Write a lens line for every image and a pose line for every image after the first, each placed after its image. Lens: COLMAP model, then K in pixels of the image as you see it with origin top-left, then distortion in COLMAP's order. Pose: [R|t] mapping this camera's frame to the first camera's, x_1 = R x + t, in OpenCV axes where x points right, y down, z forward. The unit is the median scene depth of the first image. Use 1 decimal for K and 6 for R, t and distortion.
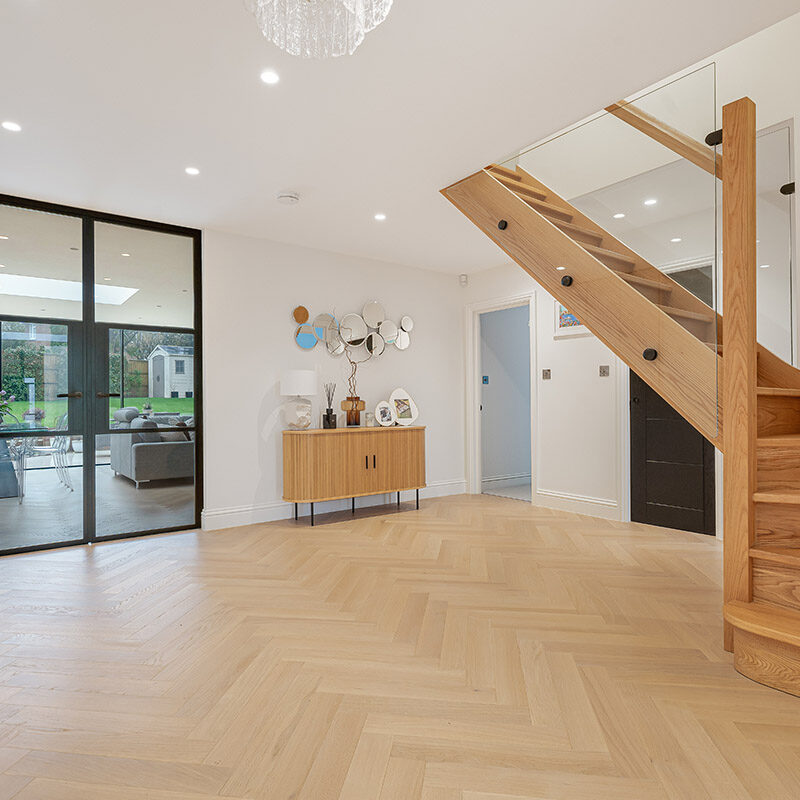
lens RADIAL K [[536.6, 0, 399.5], [0, 536.6, 402.9], [0, 0, 1]] dist [0.007441, -0.000430]
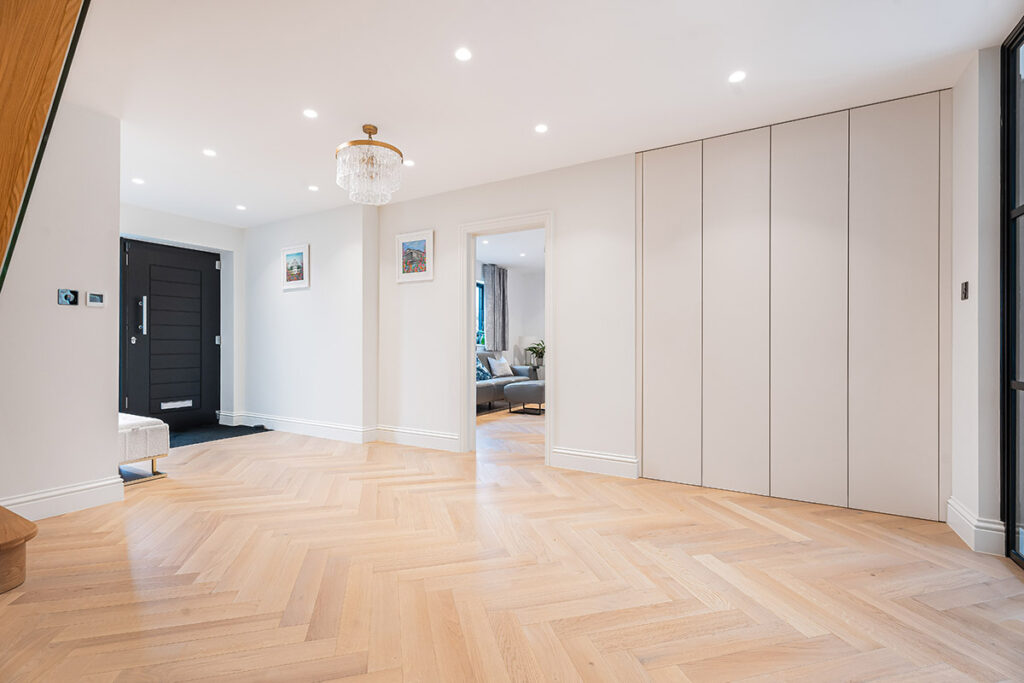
lens RADIAL K [[458.0, 0, 511.8], [0, 458.0, 340.4], [0, 0, 1]] dist [0.007544, 0.000011]
pose [[-0.918507, 0.006382, -0.395354, 0.049757], [0.008400, 0.999959, -0.003374, 0.000017], [0.395316, -0.006420, -0.918523, 1.822372]]
